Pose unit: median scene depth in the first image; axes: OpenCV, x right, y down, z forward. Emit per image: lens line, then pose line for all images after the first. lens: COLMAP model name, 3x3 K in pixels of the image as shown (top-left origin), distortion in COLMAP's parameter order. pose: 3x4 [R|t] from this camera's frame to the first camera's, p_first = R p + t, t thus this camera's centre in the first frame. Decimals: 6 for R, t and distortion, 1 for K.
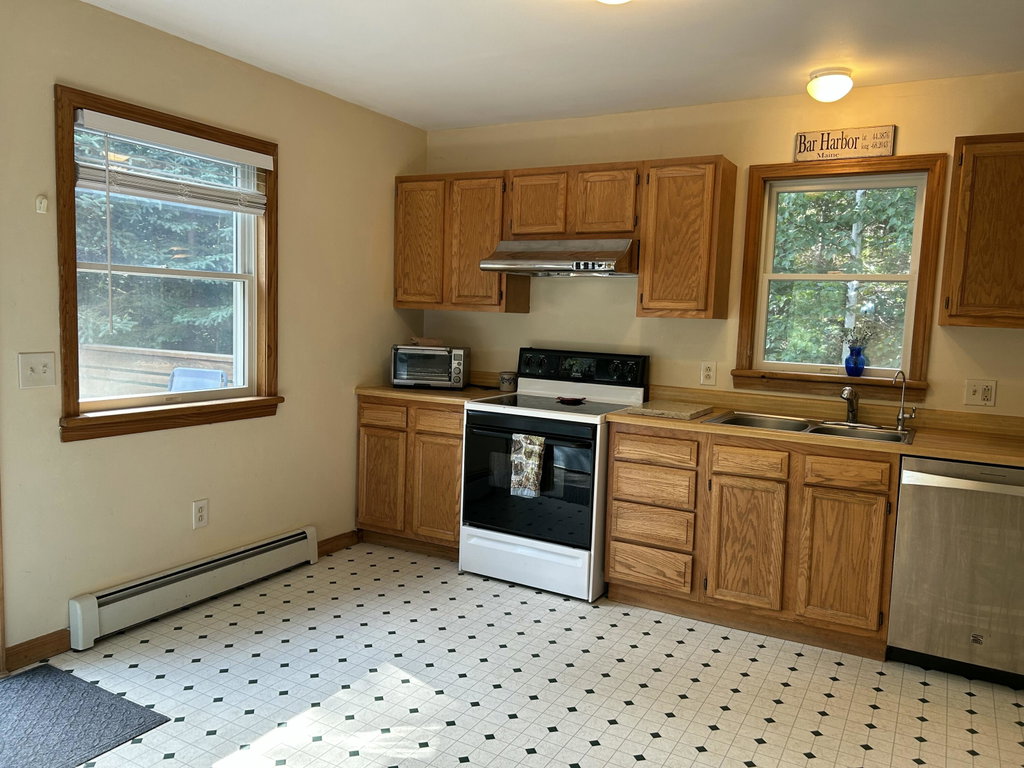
lens RADIAL K [[763.5, 0, 511.9], [0, 763.5, 393.8], [0, 0, 1]] dist [0.060409, -0.080238]
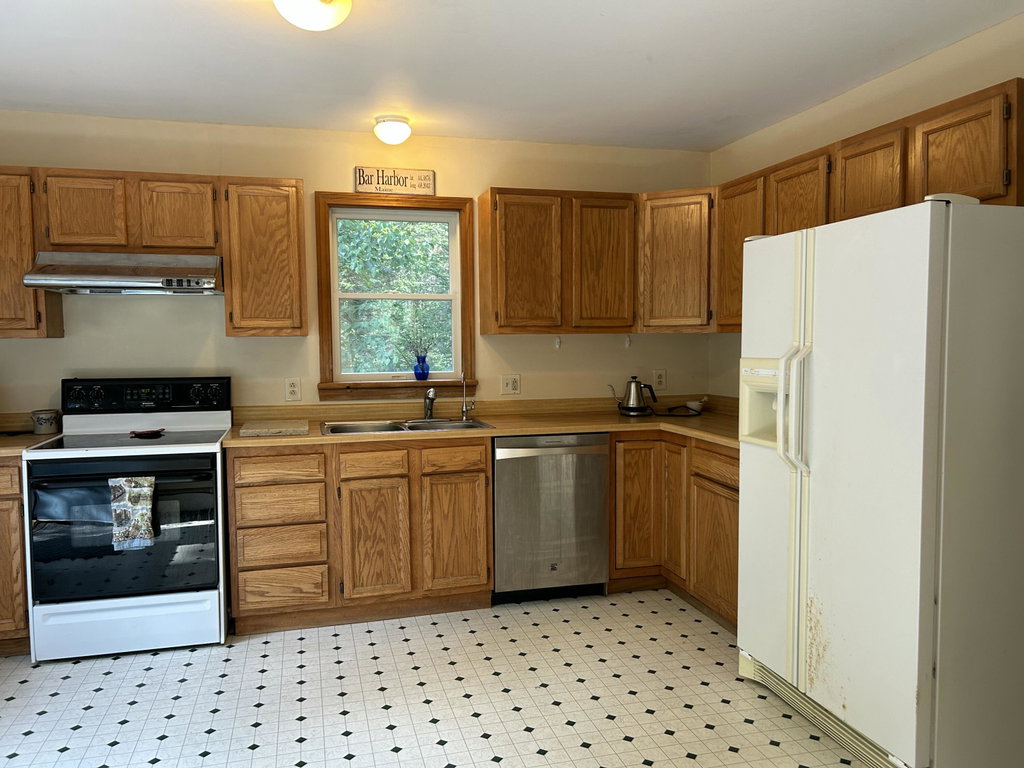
lens RADIAL K [[763.5, 0, 511.9], [0, 763.5, 393.8], [0, 0, 1]] dist [0.060409, -0.080238]
pose [[0.715080, -0.093047, 0.692822, -0.269401], [0.107558, 0.993945, 0.022474, -0.013378], [-0.690718, 0.058448, 0.720758, 0.065662]]
